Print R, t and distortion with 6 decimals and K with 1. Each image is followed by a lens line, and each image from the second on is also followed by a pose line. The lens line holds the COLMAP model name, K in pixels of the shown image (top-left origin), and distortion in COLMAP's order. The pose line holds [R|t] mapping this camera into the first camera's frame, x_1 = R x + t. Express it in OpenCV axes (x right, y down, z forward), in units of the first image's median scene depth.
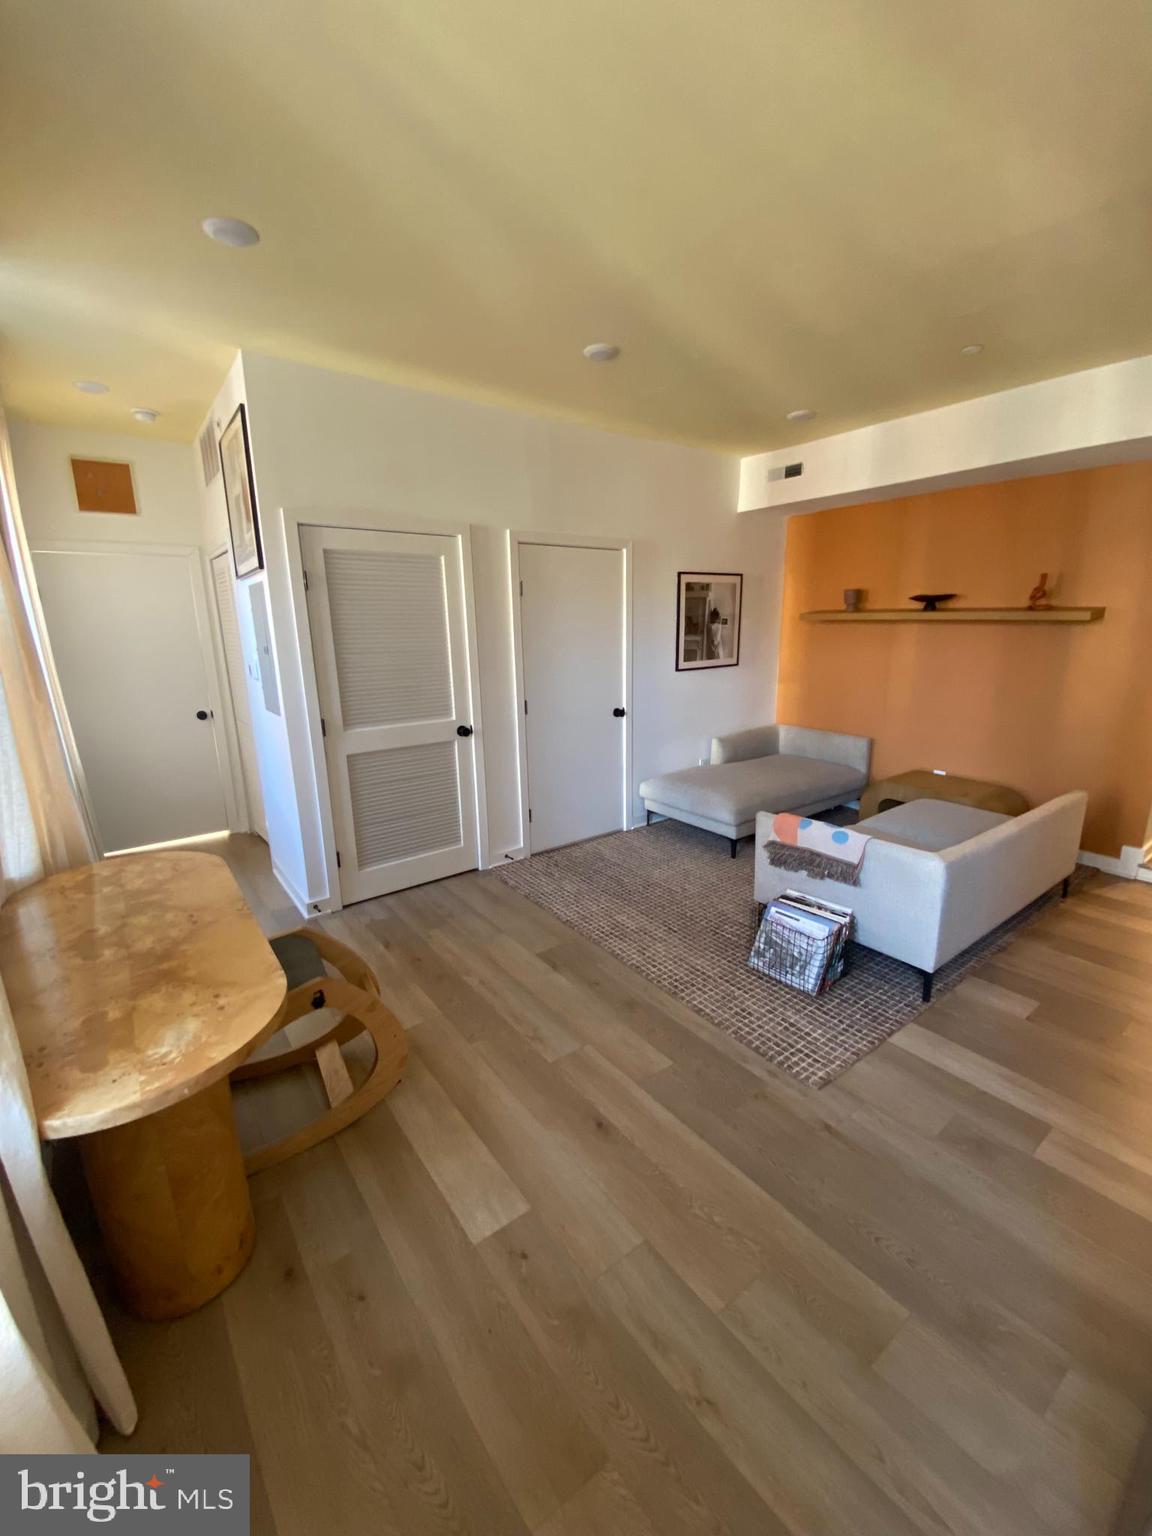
lens RADIAL K [[625.8, 0, 578.5], [0, 625.8, 759.9], [0, 0, 1]] dist [0.017241, -0.019339]
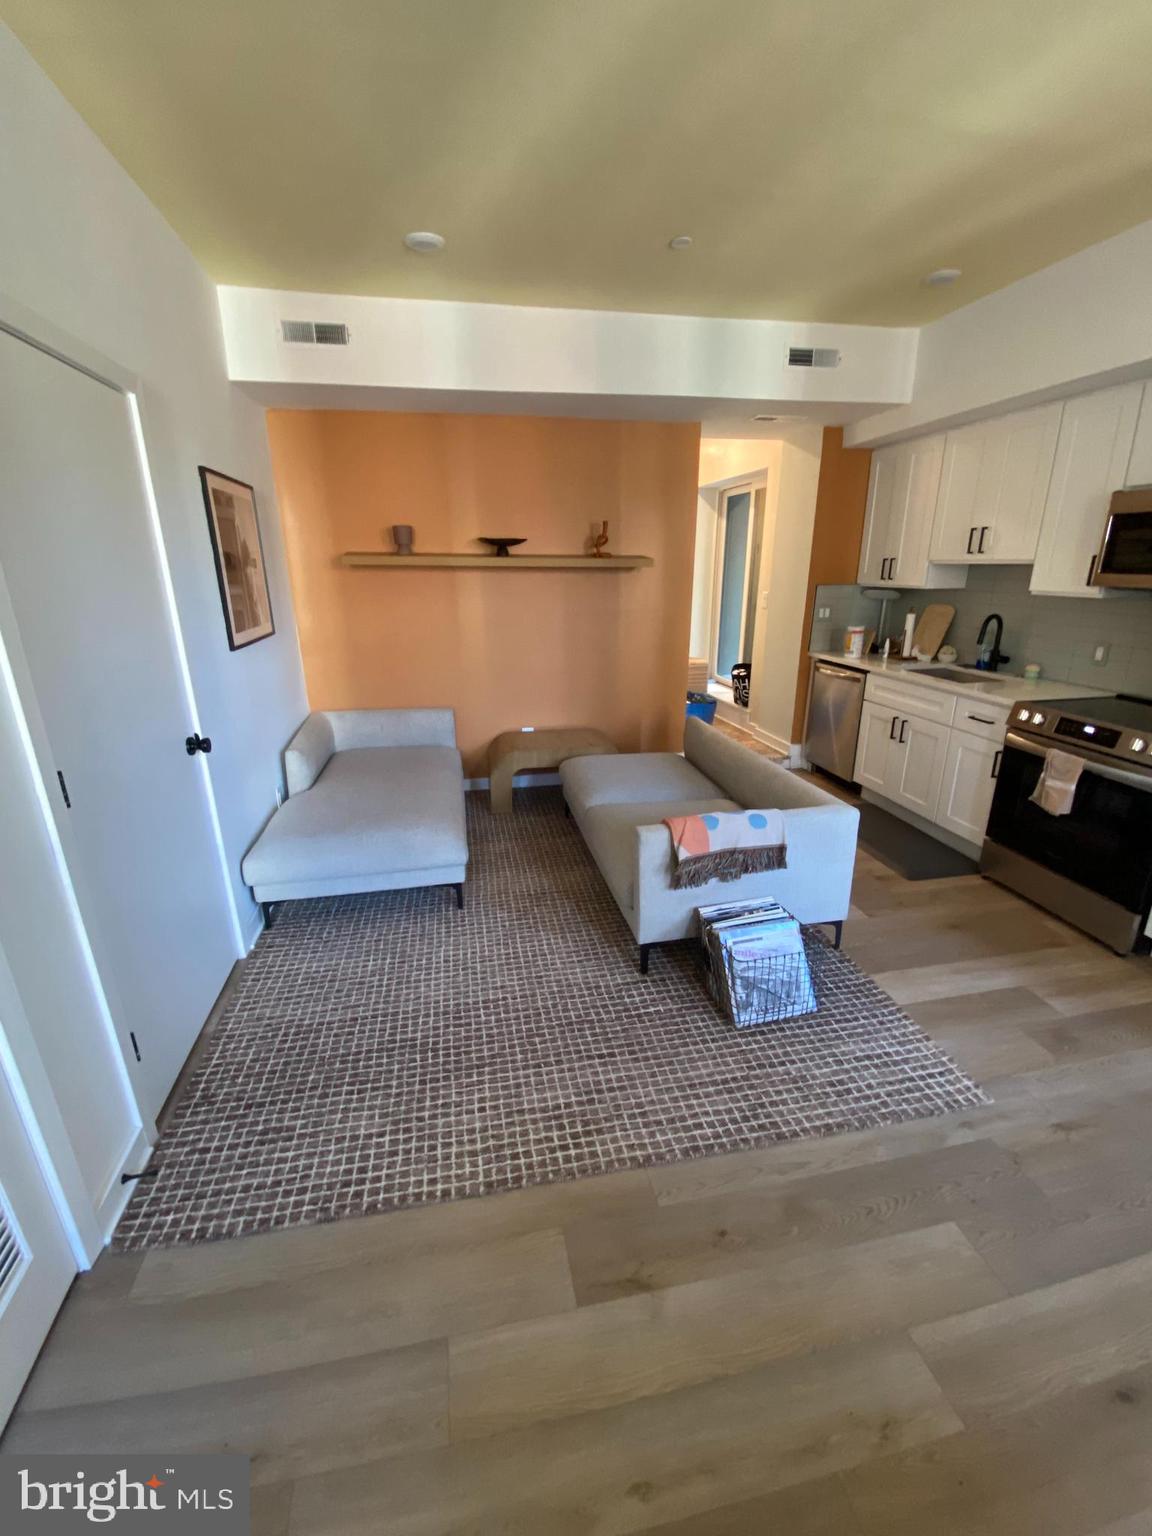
lens RADIAL K [[625.8, 0, 578.5], [0, 625.8, 759.9], [0, 0, 1]] dist [0.017241, -0.019339]
pose [[0.427163, -0.248444, 0.869372, -0.276895], [0.196598, 0.964026, 0.178896, -0.108279], [-0.882543, 0.094499, 0.460639, 0.590137]]
